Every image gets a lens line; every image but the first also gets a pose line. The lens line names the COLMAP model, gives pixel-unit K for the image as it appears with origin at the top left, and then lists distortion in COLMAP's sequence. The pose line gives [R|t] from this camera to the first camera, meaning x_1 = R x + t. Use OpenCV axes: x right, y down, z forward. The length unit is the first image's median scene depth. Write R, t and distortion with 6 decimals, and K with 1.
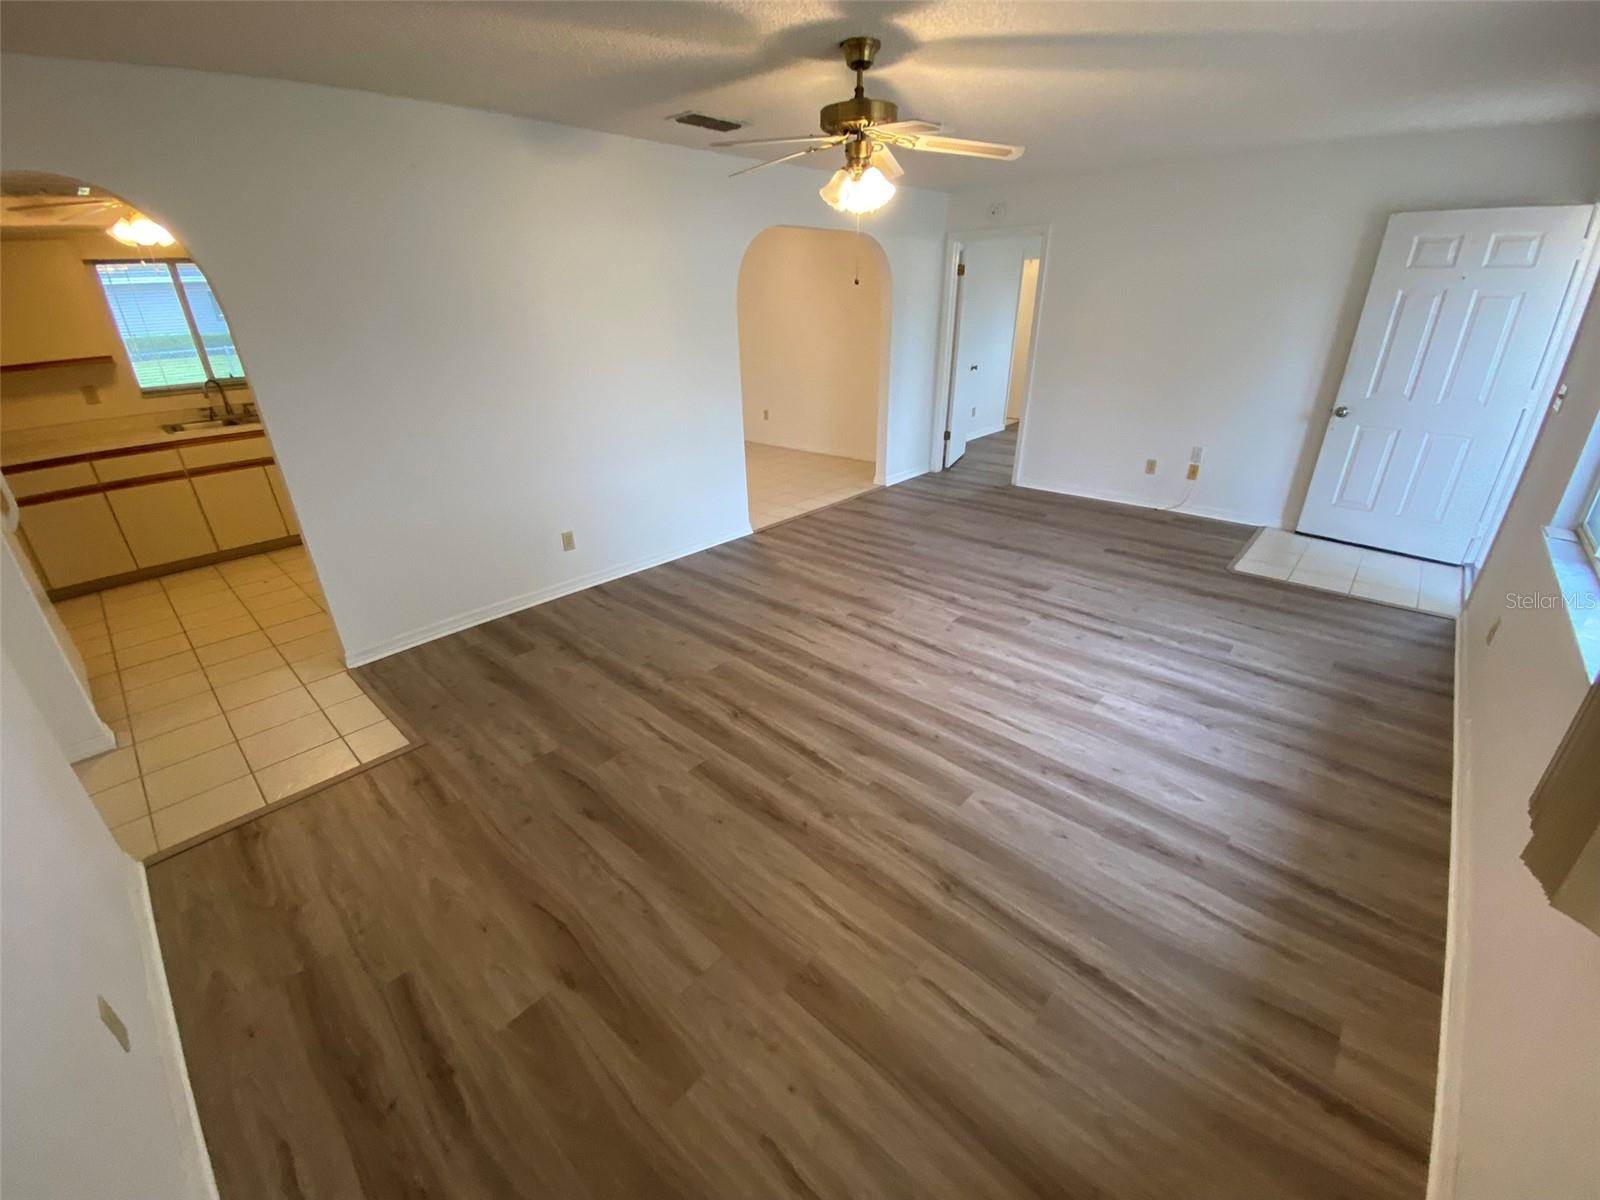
lens RADIAL K [[652.6, 0, 790.8], [0, 652.6, 593.9], [0, 0, 1]] dist [0.013298, -0.007089]
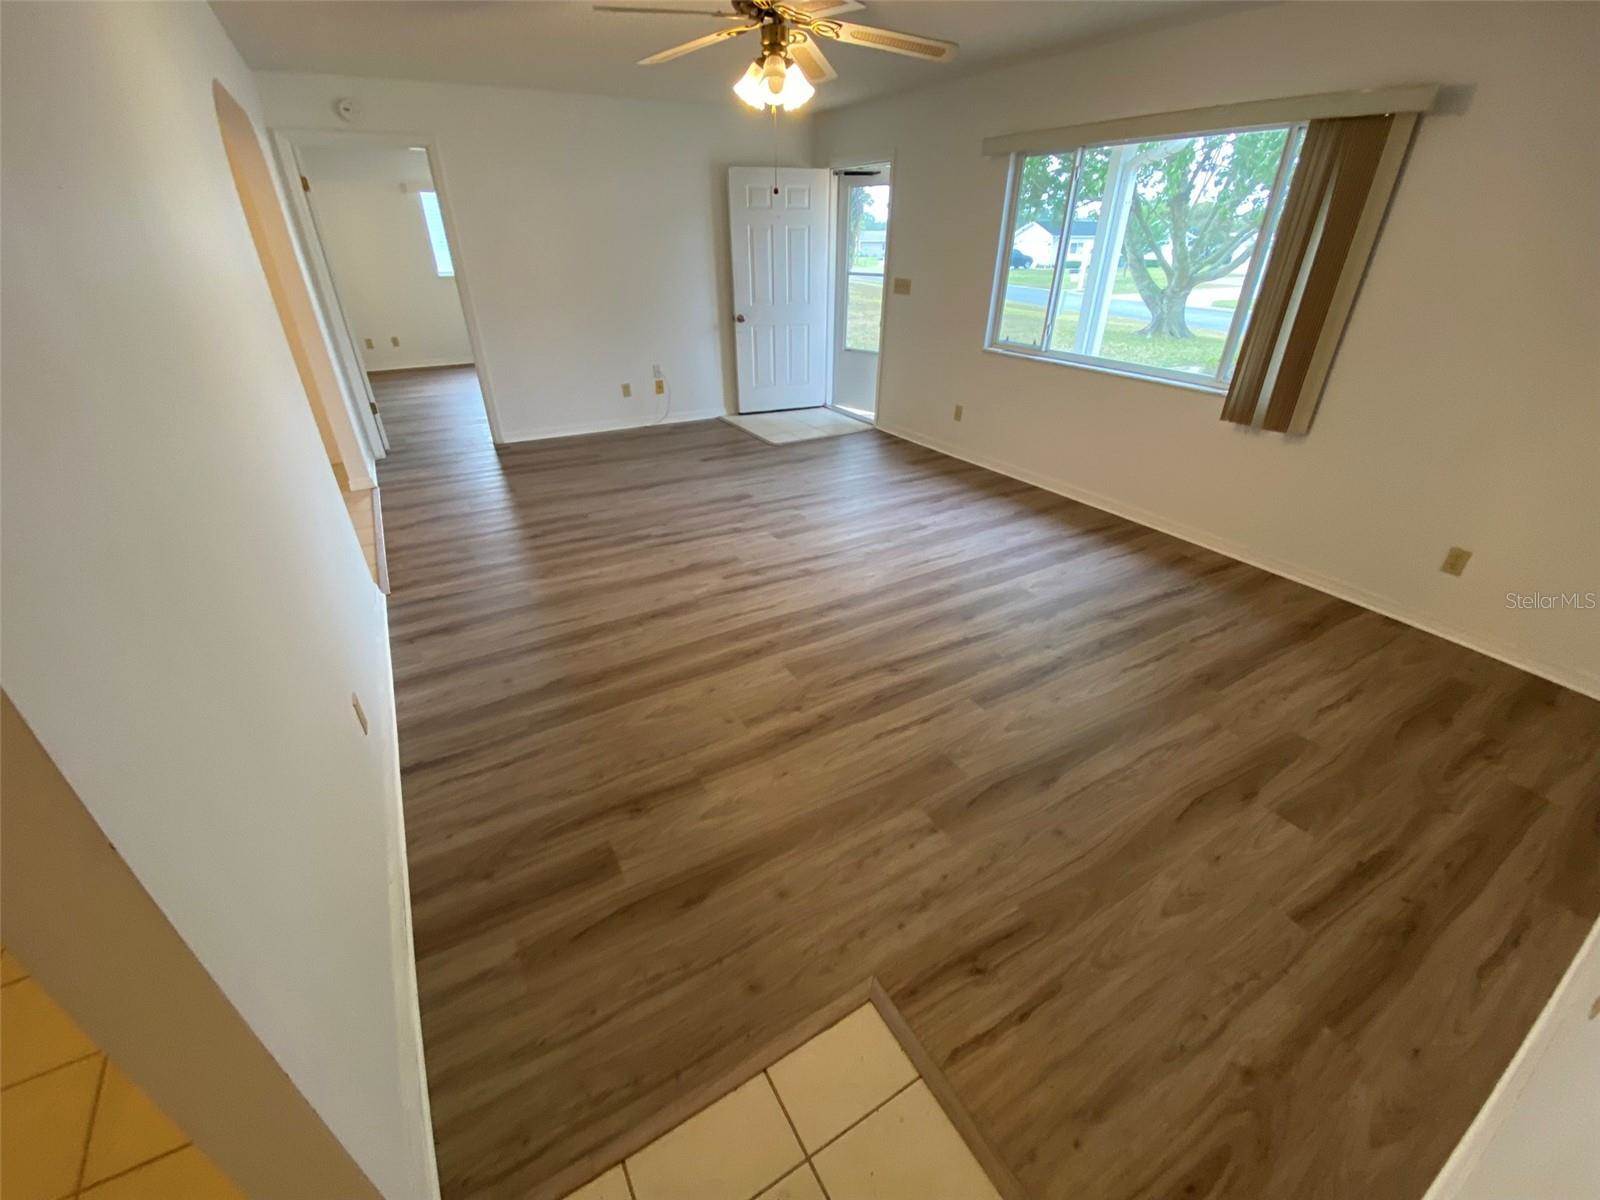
lens RADIAL K [[652.6, 0, 789.3], [0, 652.6, 604.0], [0, 0, 1]] dist [0.013298, -0.007089]
pose [[0.279921, -0.449899, 0.848078, -0.874385], [0.382882, 0.862413, 0.331128, -0.265207], [-0.880367, 0.232024, 0.413665, 0.707835]]
